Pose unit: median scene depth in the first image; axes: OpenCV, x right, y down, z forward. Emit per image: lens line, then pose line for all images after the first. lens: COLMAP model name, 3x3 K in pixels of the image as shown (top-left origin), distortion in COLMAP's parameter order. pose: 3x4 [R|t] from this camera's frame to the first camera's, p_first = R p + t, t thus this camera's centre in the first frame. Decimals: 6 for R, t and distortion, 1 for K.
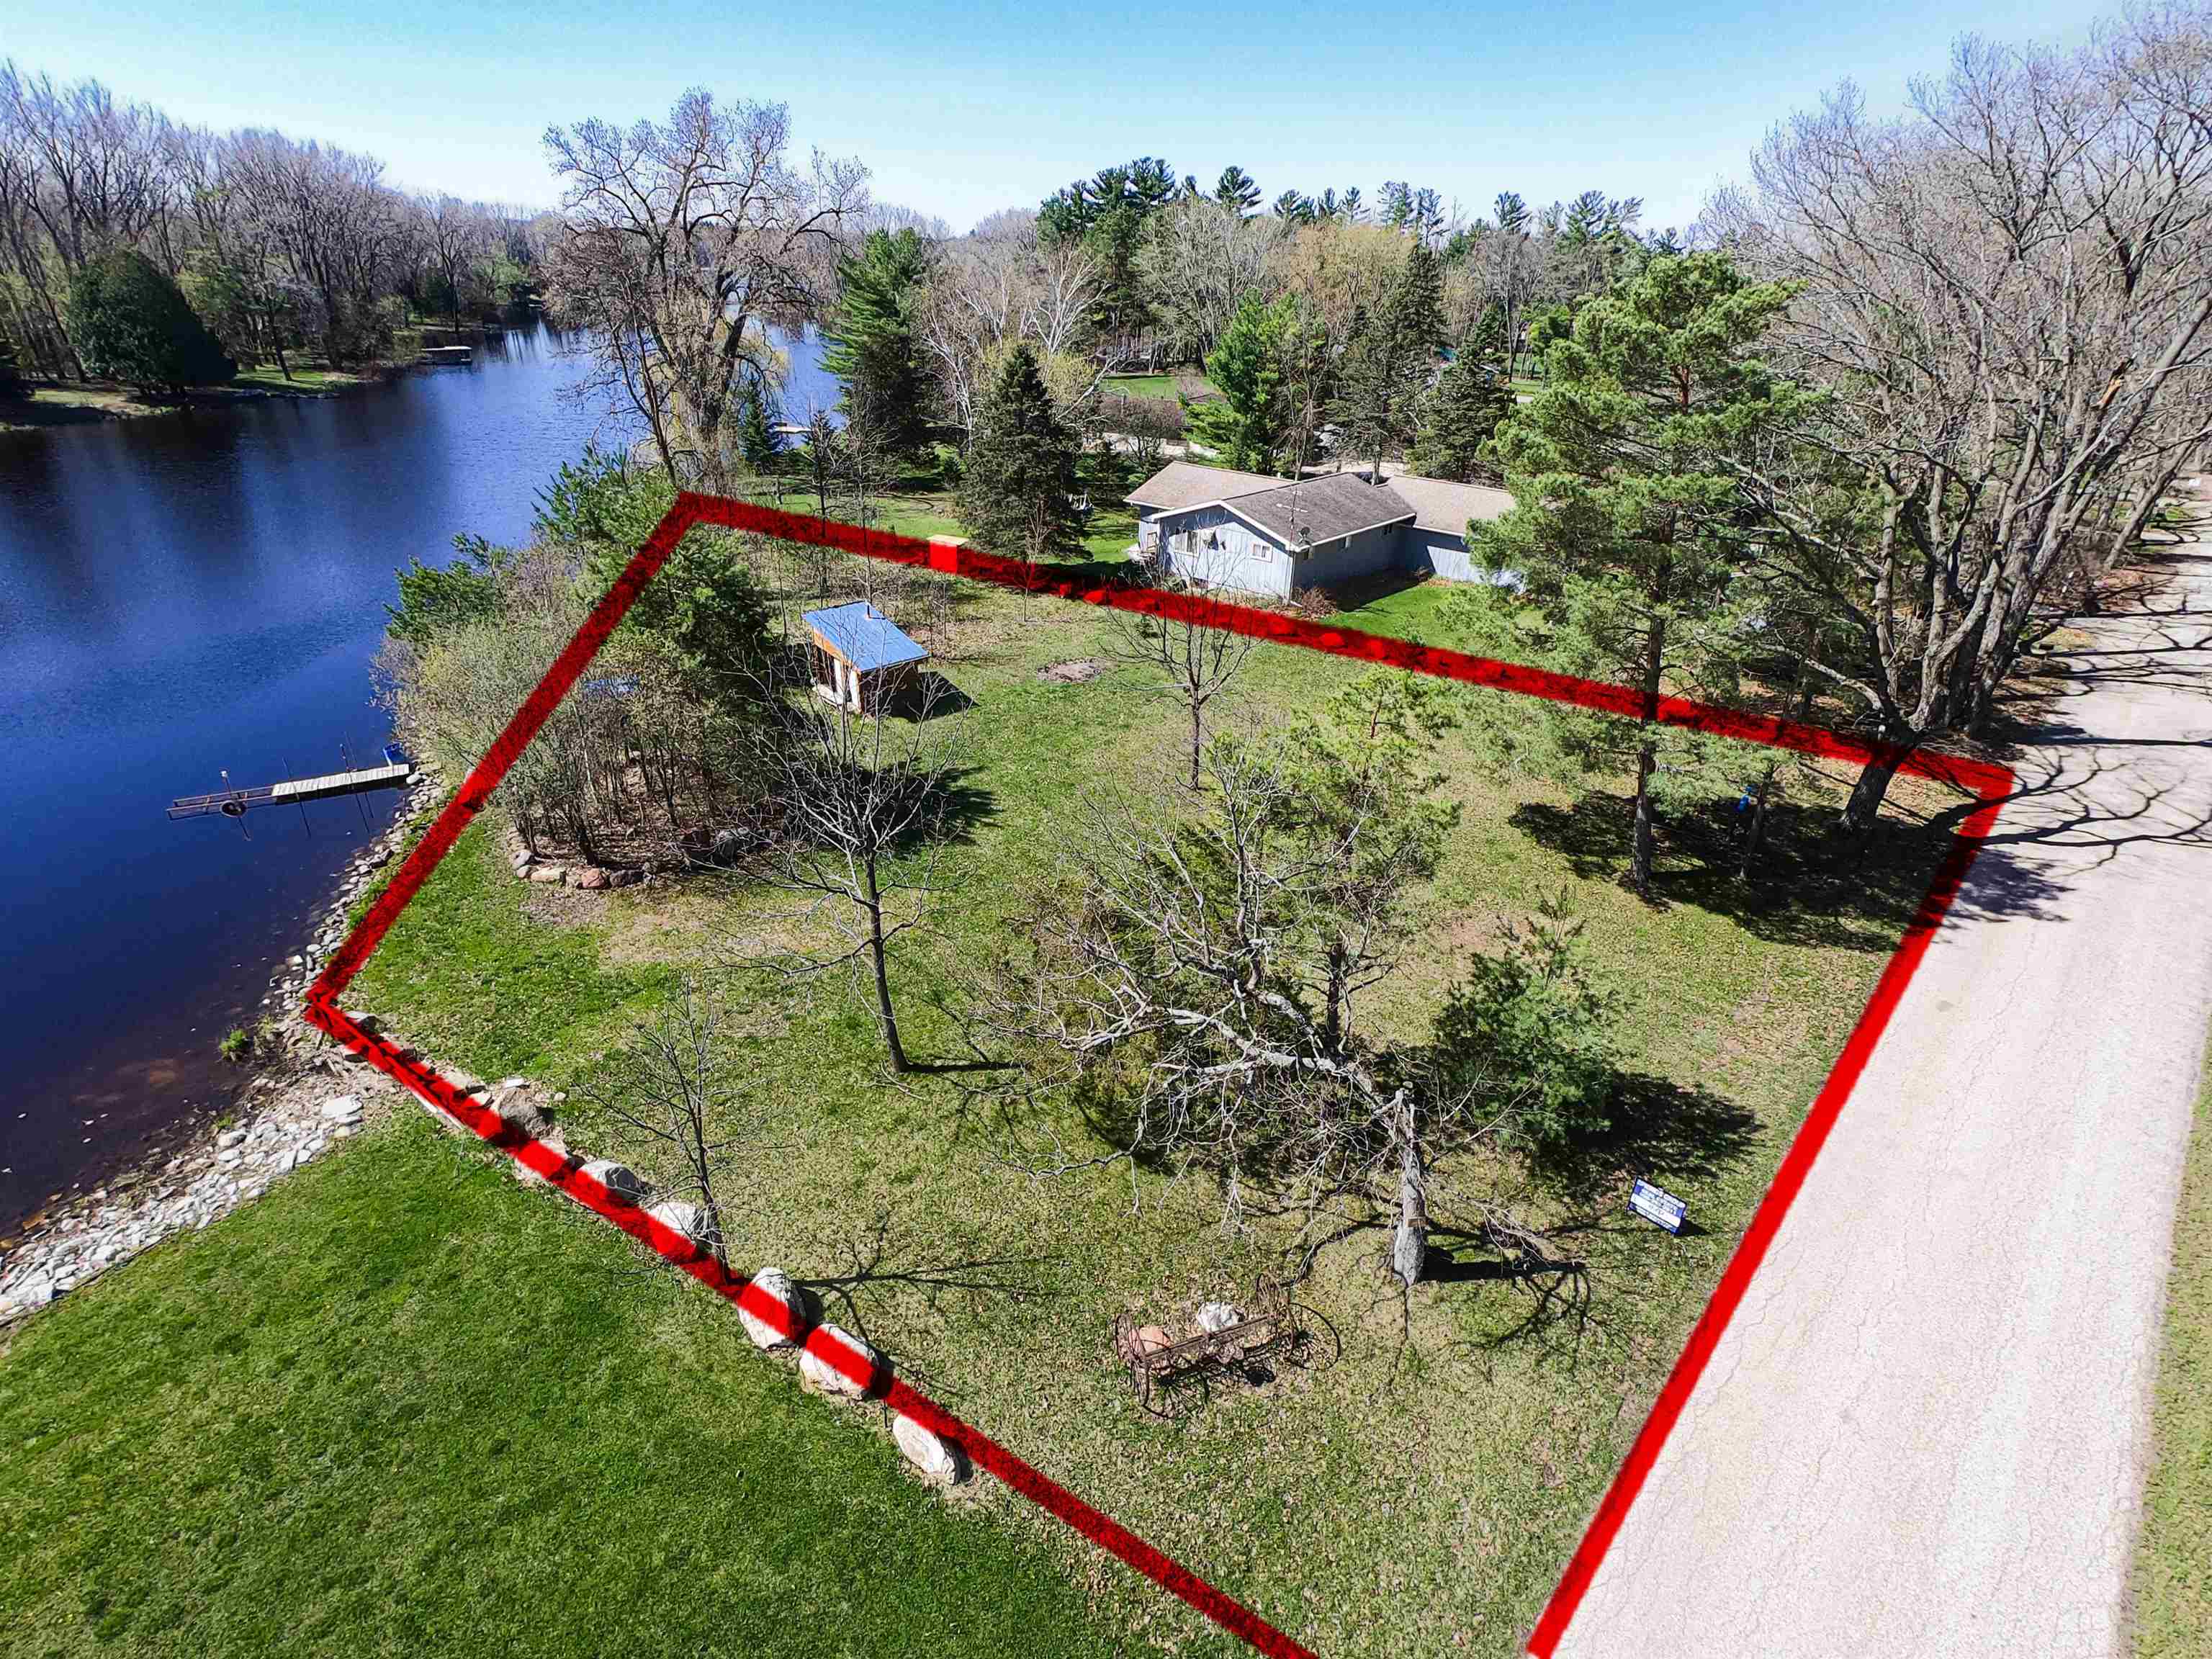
lens RADIAL K [[1114.8, 0, 1106.0], [0, 1114.8, 829.5], [0, 0, 1]] dist [-0.002734, 0.002035]
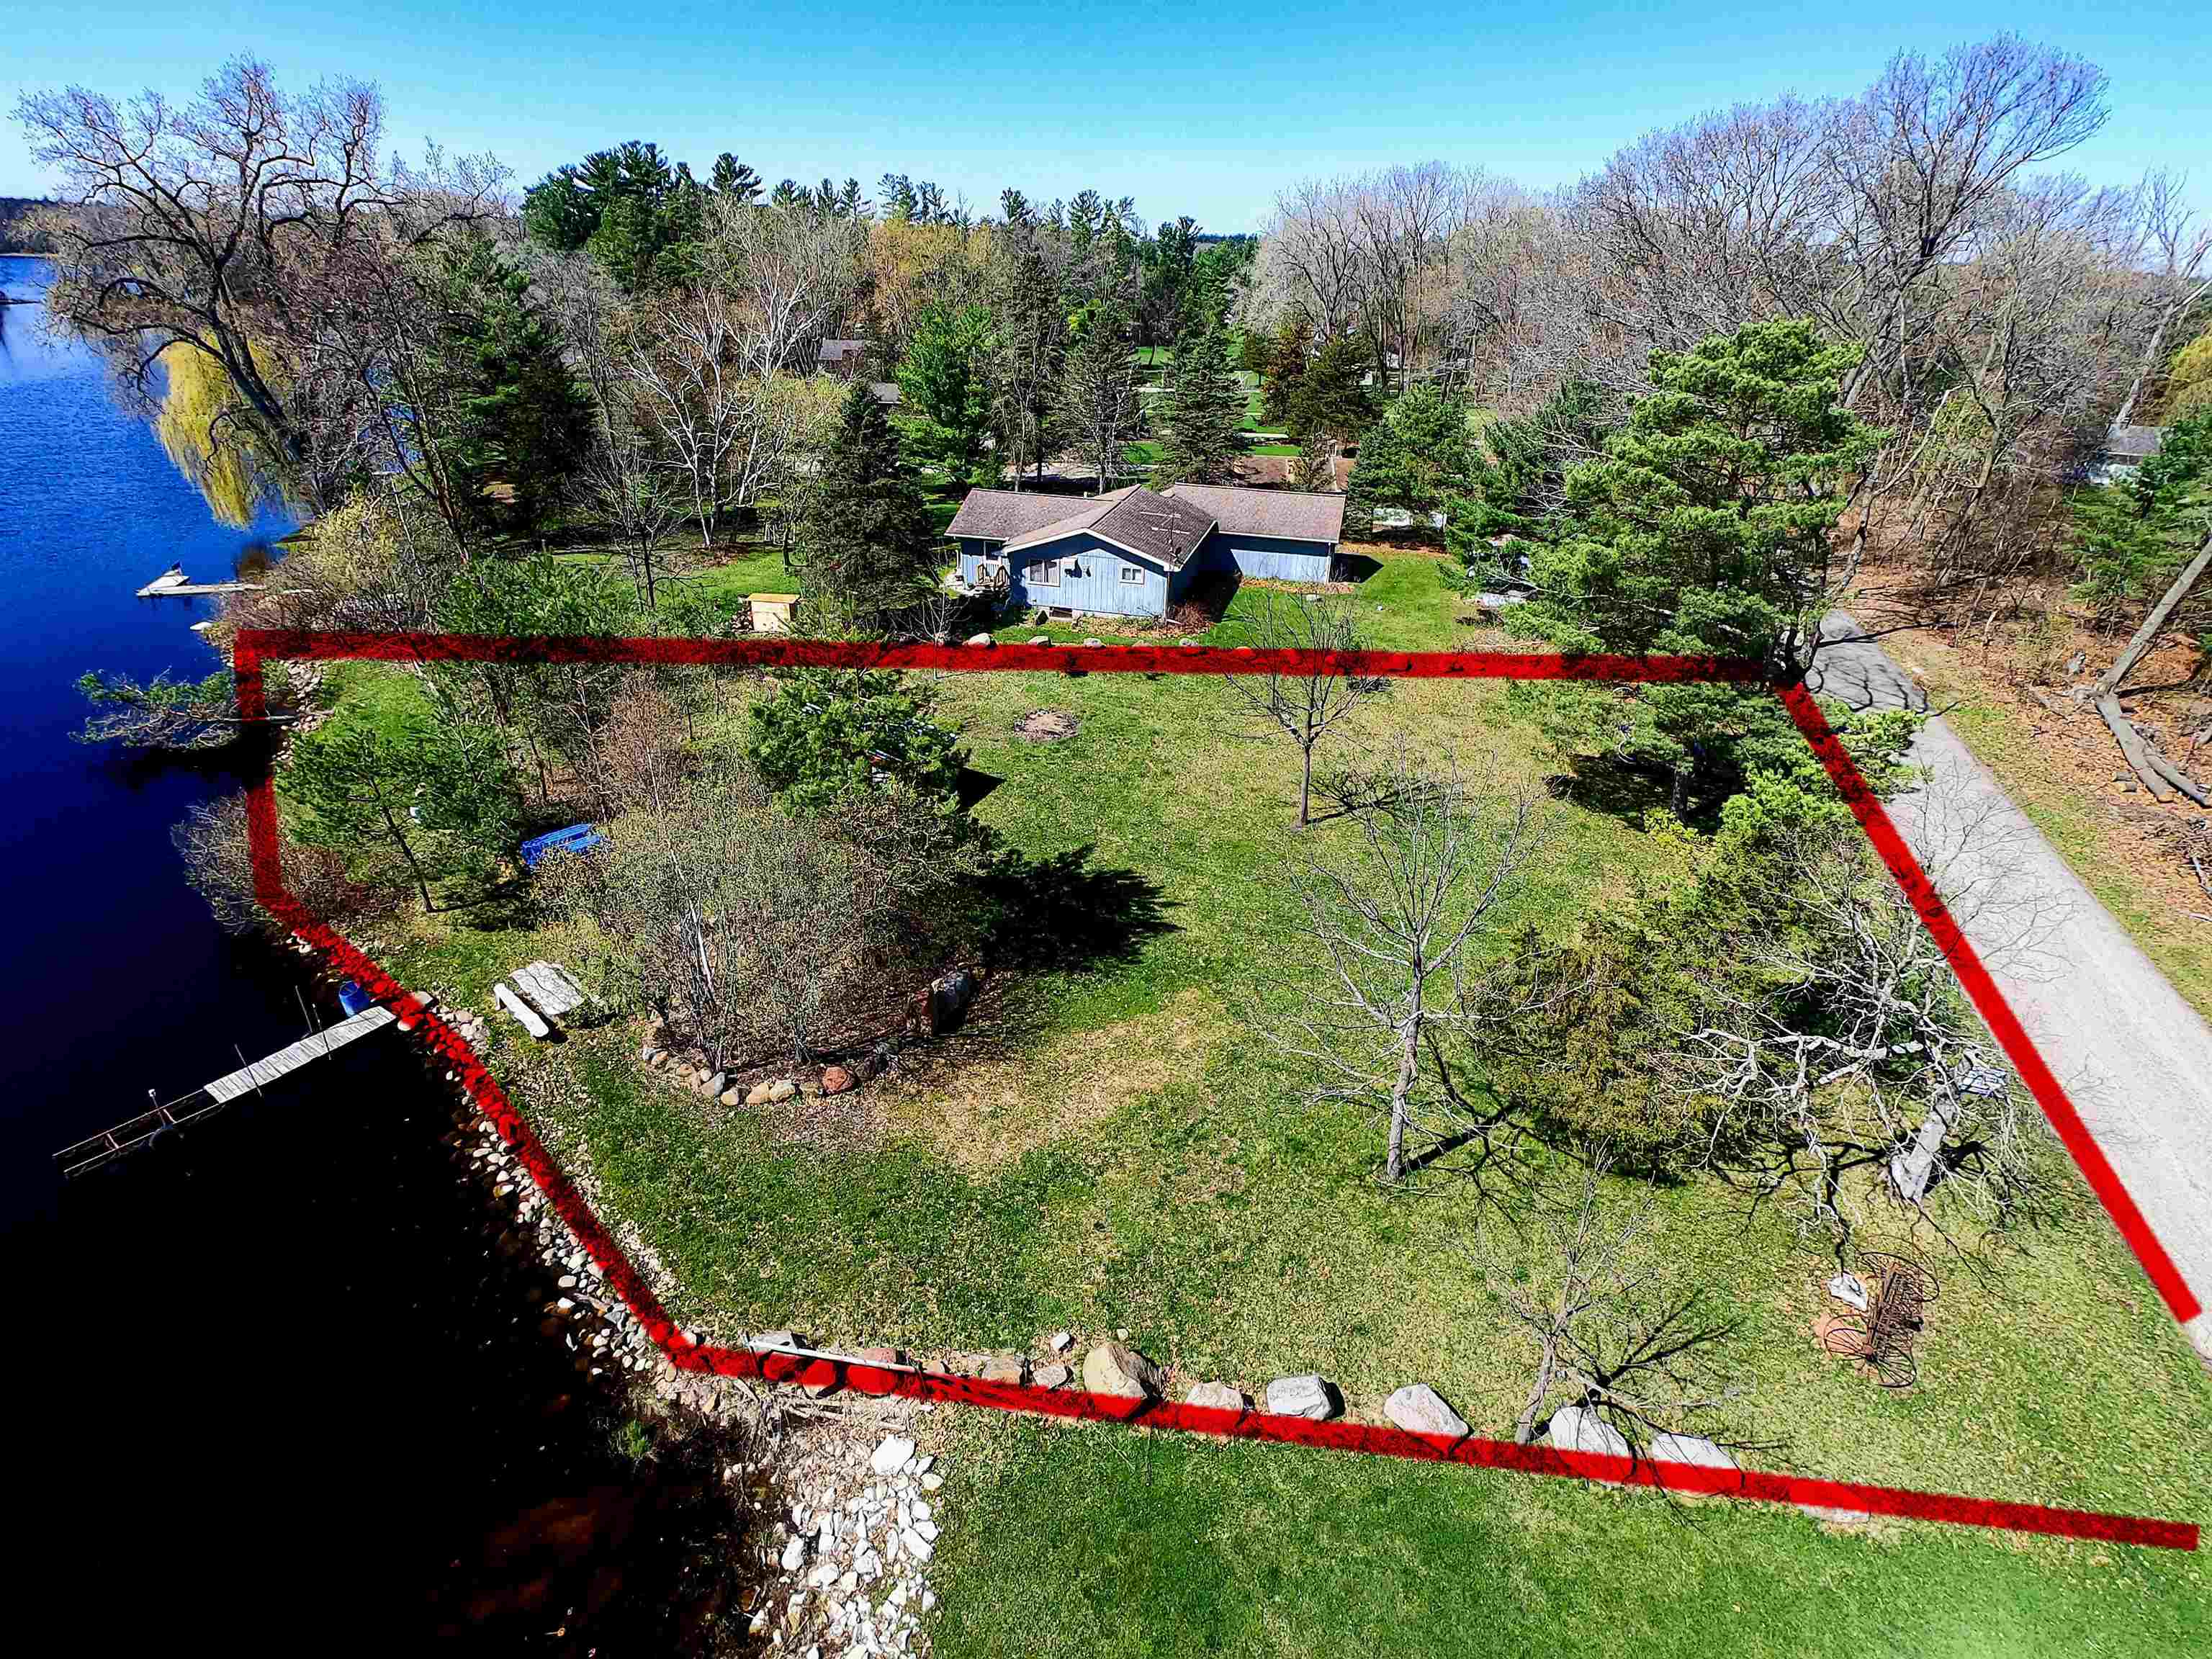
lens RADIAL K [[1114.8, 0, 1106.0], [0, 1114.8, 829.5], [0, 0, 1]] dist [-0.002734, 0.002035]
pose [[0.893225, -0.206206, 0.399535, -0.492929], [0.200624, 0.978052, 0.056261, -0.124917], [-0.402368, 0.029903, 0.914990, 0.131142]]
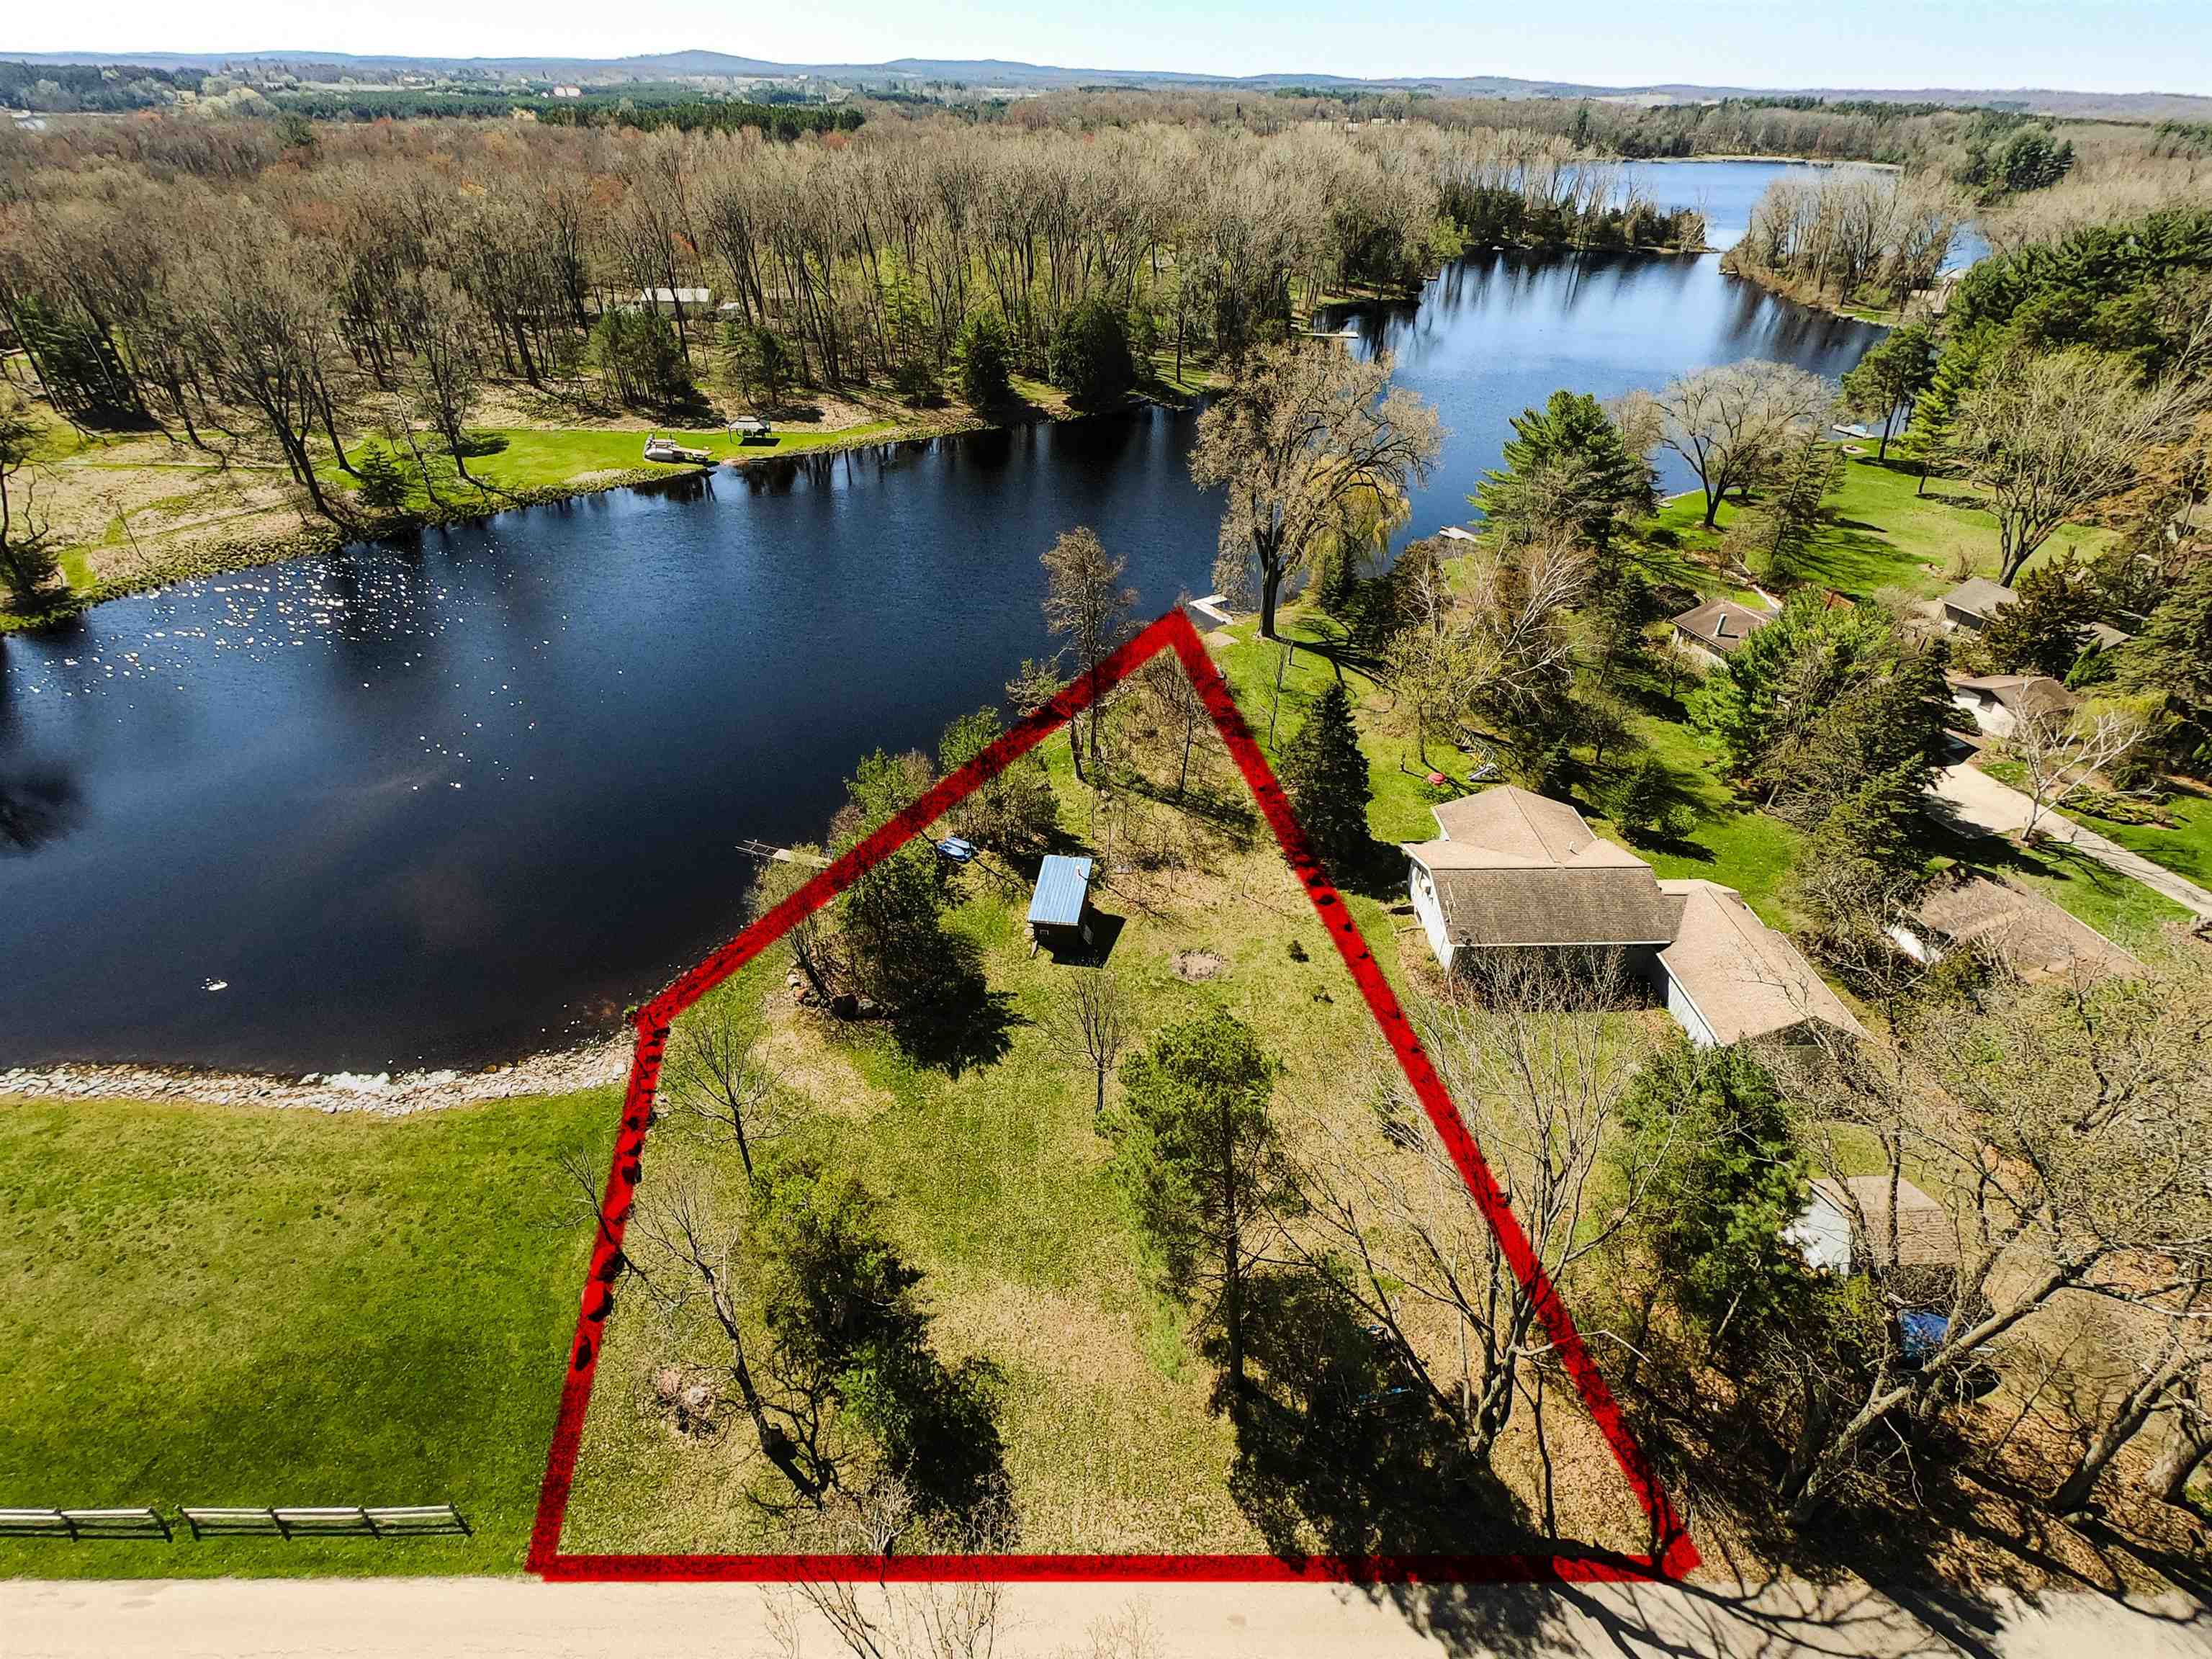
lens RADIAL K [[1114.8, 0, 1106.0], [0, 1114.8, 829.5], [0, 0, 1]] dist [-0.002734, 0.002035]
pose [[0.685200, 0.399891, -0.608760, 0.804211], [-0.333394, 0.915300, 0.225998, -0.699236], [0.647572, 0.048103, 0.760484, -0.101795]]
